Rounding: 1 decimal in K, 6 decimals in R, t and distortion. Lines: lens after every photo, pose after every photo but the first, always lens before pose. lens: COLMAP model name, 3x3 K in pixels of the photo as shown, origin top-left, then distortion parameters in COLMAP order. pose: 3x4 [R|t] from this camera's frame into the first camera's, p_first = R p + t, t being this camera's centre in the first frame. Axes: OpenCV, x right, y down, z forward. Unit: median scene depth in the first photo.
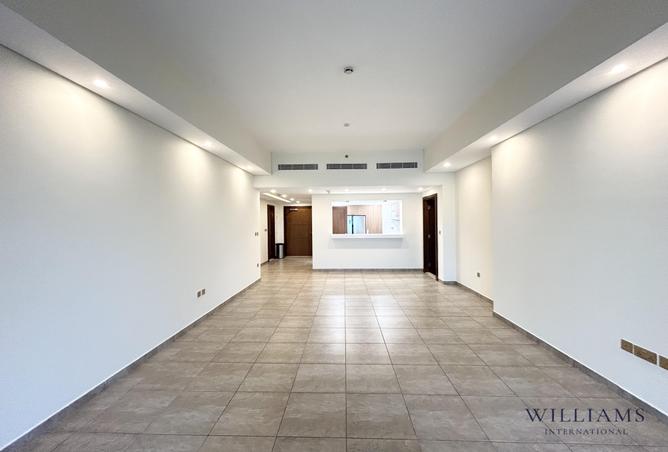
lens RADIAL K [[270.7, 0, 334.6], [0, 270.7, 222.3], [0, 0, 1]] dist [0.009670, -0.000948]
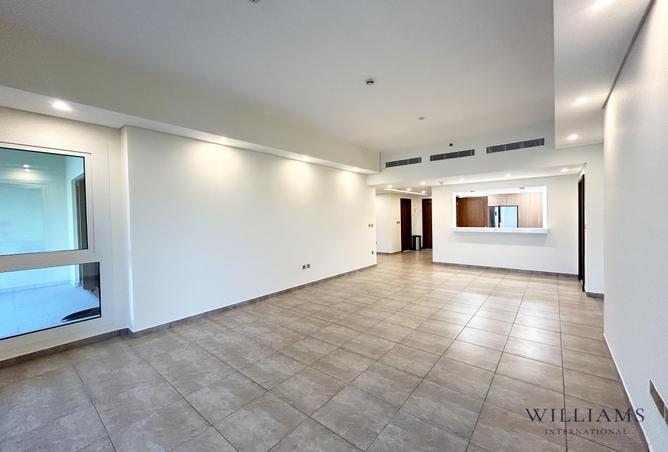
lens RADIAL K [[270.7, 0, 334.8], [0, 270.7, 225.6], [0, 0, 1]] dist [0.009670, -0.000948]
pose [[0.799890, 0.015131, -0.599956, 0.280316], [0.009179, 0.999257, 0.037440, -0.000912], [0.600076, -0.035454, 0.799157, -0.011419]]
